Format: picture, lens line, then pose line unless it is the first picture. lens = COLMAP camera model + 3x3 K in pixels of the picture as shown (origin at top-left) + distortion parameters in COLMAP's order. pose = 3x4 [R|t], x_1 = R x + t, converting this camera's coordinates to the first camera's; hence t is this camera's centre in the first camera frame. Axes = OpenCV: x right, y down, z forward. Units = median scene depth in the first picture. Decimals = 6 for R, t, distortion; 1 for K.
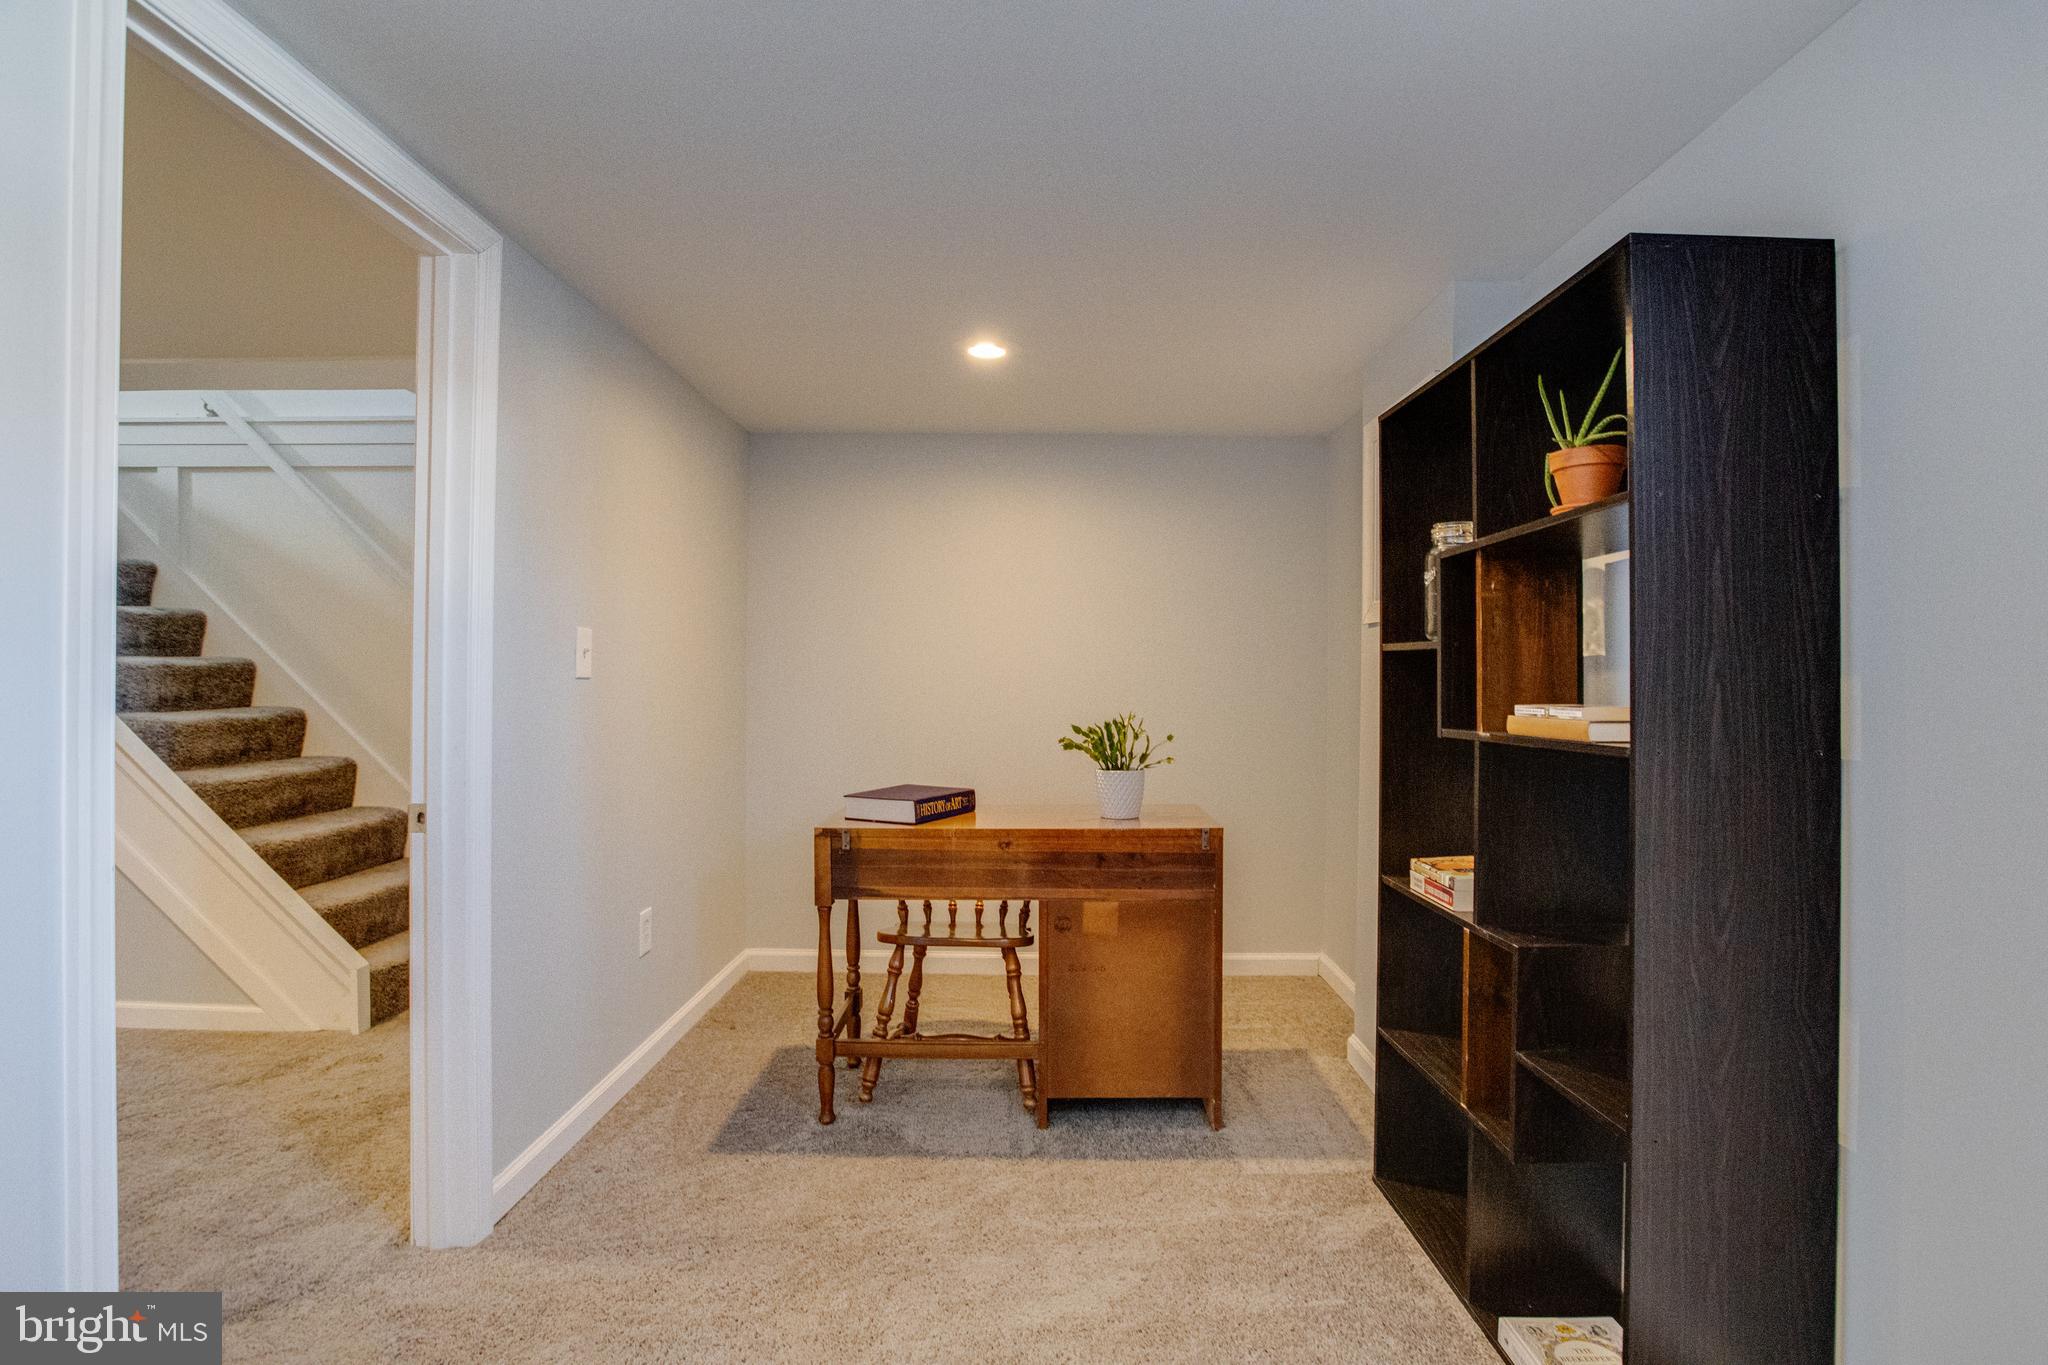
lens RADIAL K [[982.8, 0, 1032.3], [0, 982.8, 648.8], [0, 0, 1]] dist [-0.063428, 0.026768]
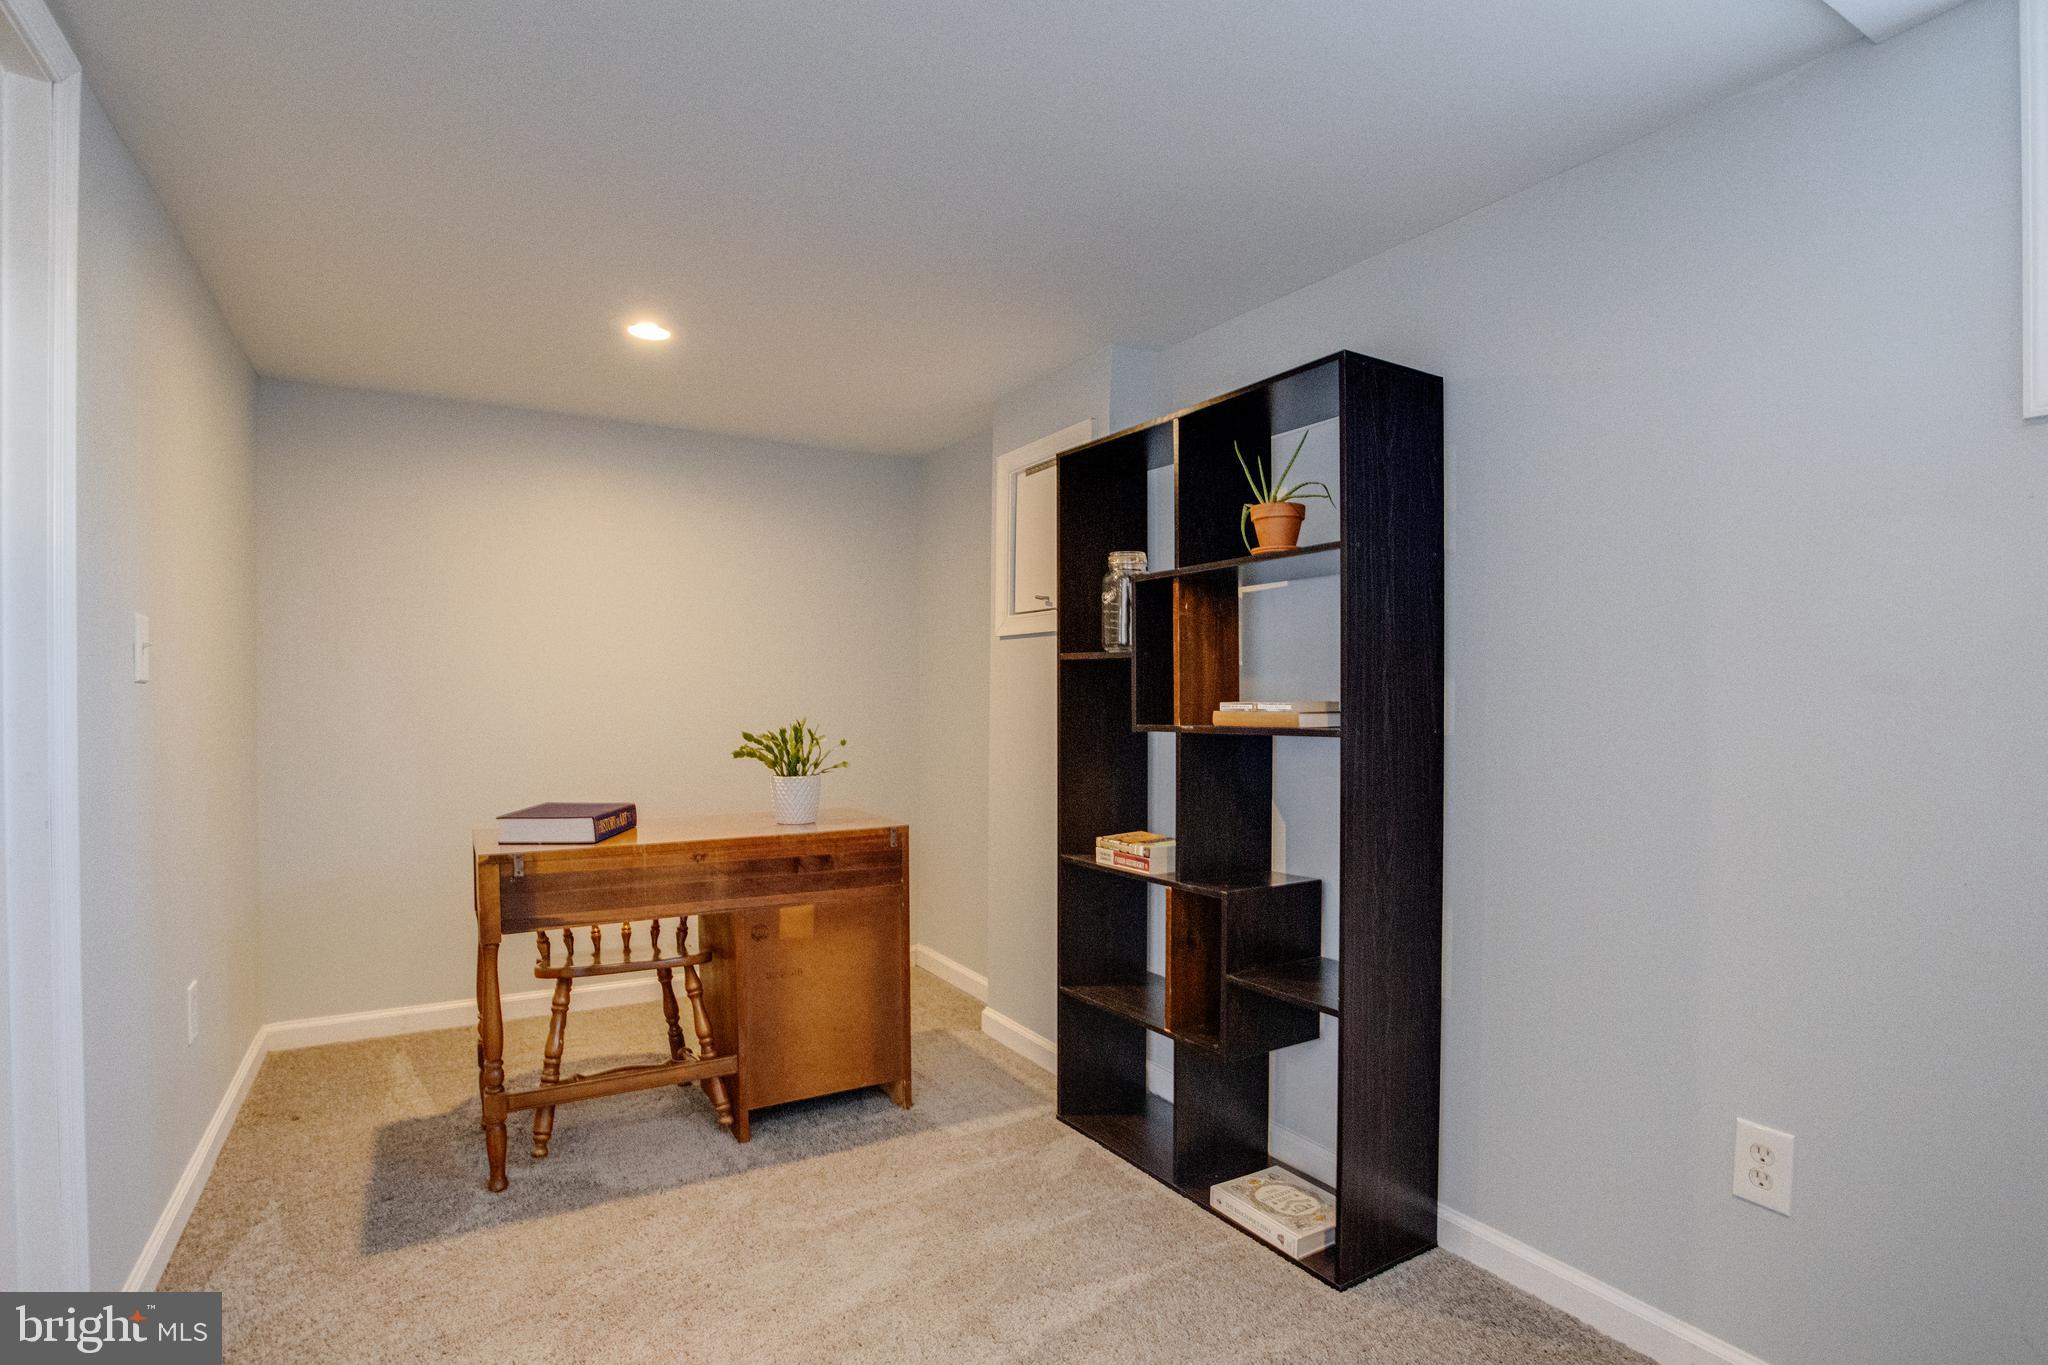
lens RADIAL K [[996.4, 0, 1031.5], [0, 996.4, 683.7], [0, 0, 1]] dist [-0.065794, 0.027152]
pose [[0.861042, 0.002536, 0.508528, -0.243249], [-0.013602, 0.999745, 0.018045, 0.008819], [-0.508352, -0.022454, 0.860856, 0.009050]]
